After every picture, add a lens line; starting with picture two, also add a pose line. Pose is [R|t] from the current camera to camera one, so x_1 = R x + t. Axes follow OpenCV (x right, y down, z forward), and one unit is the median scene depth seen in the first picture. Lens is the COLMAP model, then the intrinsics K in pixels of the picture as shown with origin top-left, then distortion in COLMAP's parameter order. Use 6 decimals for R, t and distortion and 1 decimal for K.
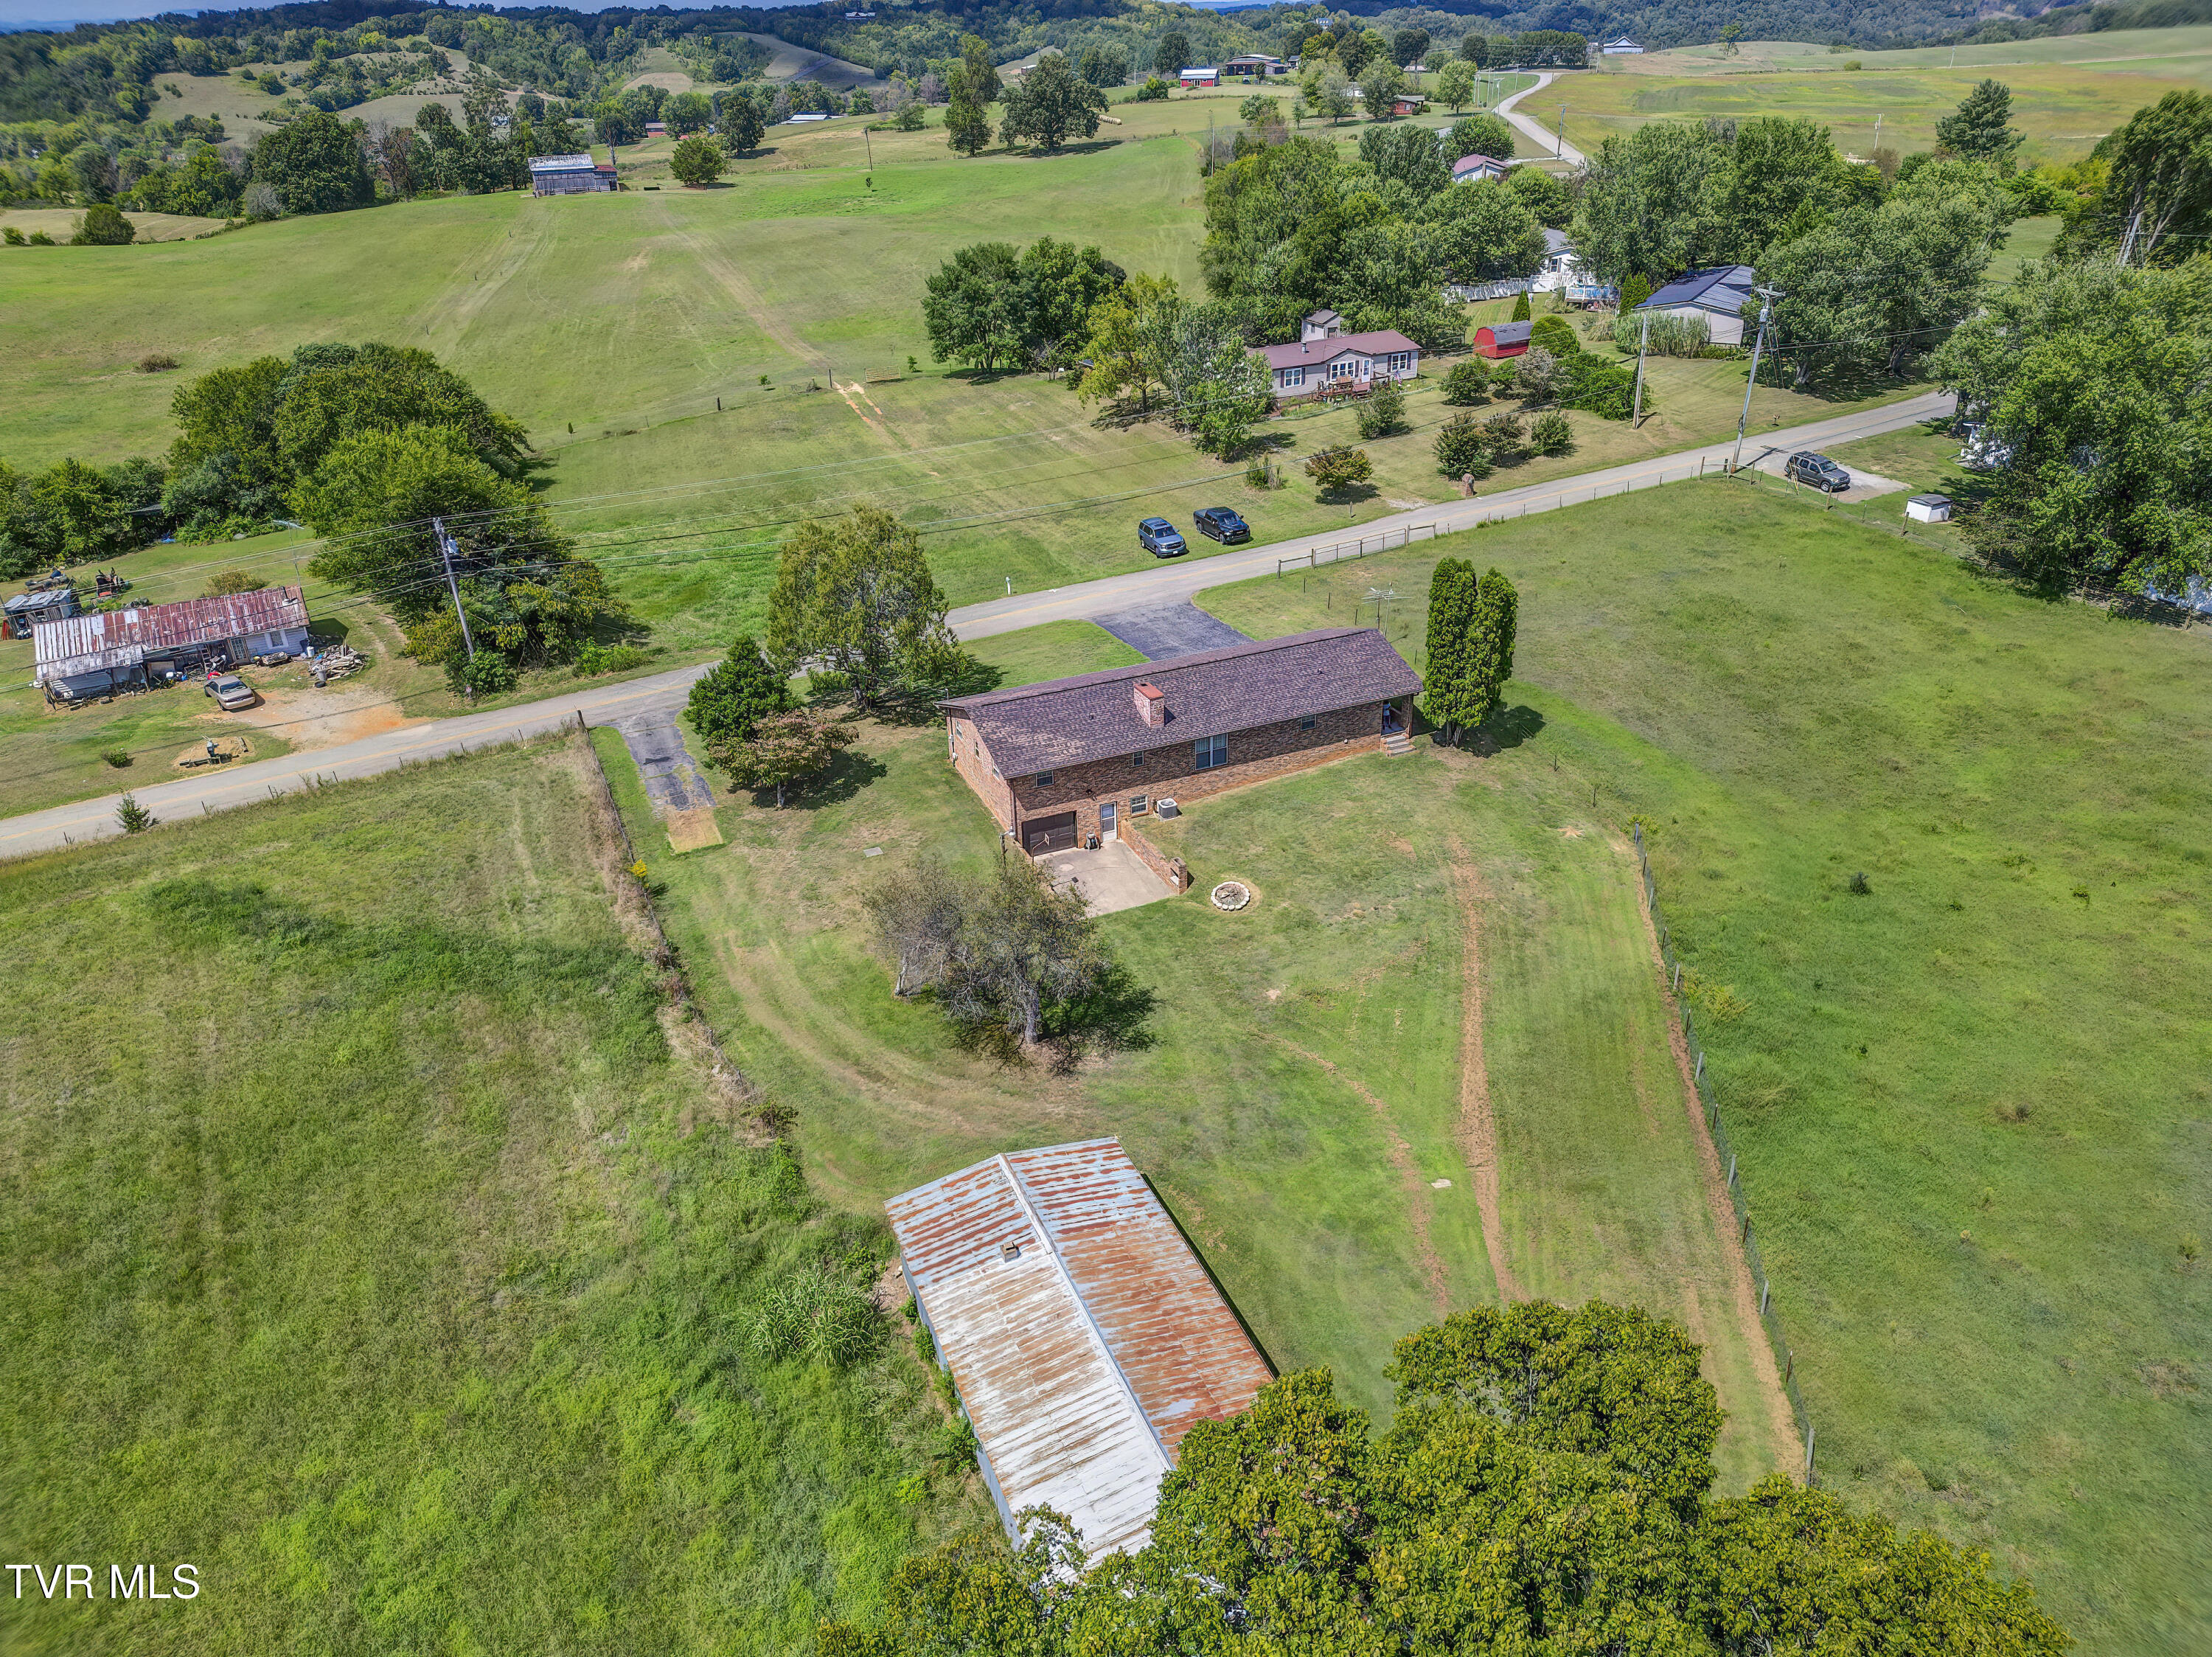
lens RADIAL K [[1567.7, 0, 1101.4], [0, 1567.7, 824.9], [0, 0, 1]] dist [0.057972, -0.044636]
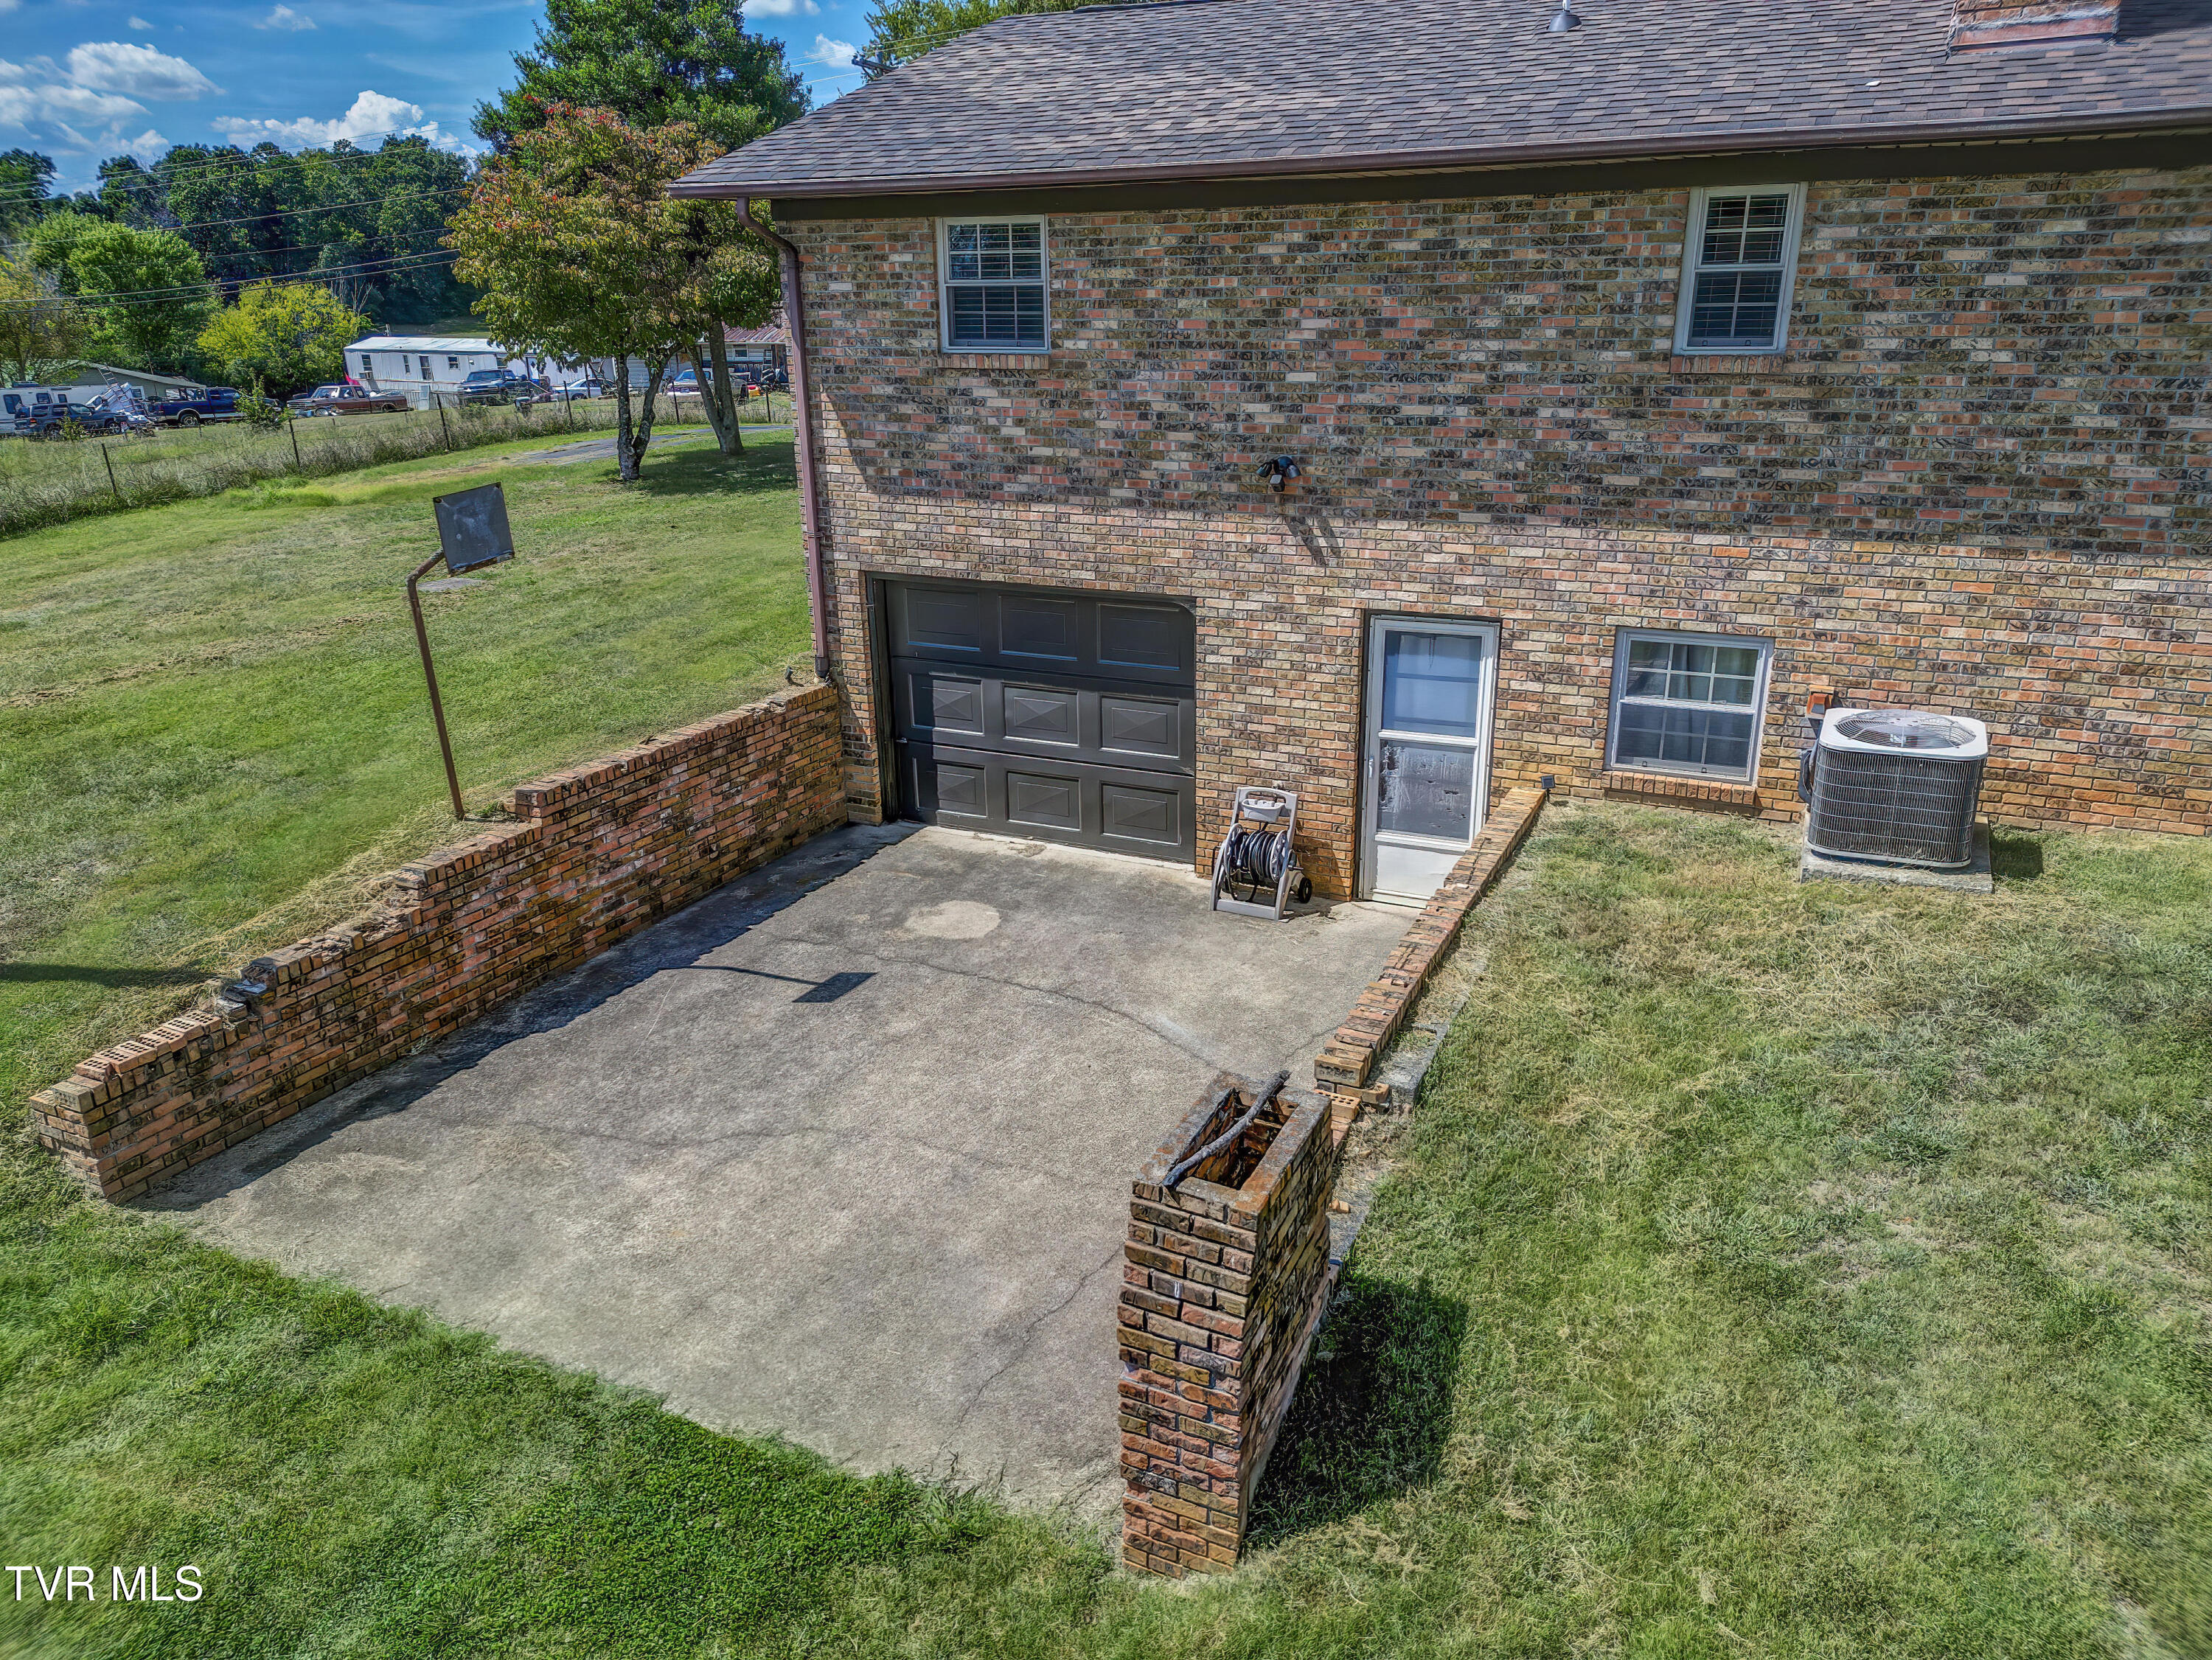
lens RADIAL K [[1567.4, 0, 1114.3], [0, 1567.4, 841.6], [0, 0, 1]] dist [0.057972, -0.044636]
pose [[0.647967, 0.270077, -0.712178, 0.039656], [-0.349655, 0.936152, 0.036885, 0.004221], [0.676669, 0.225116, 0.701029, 0.391757]]
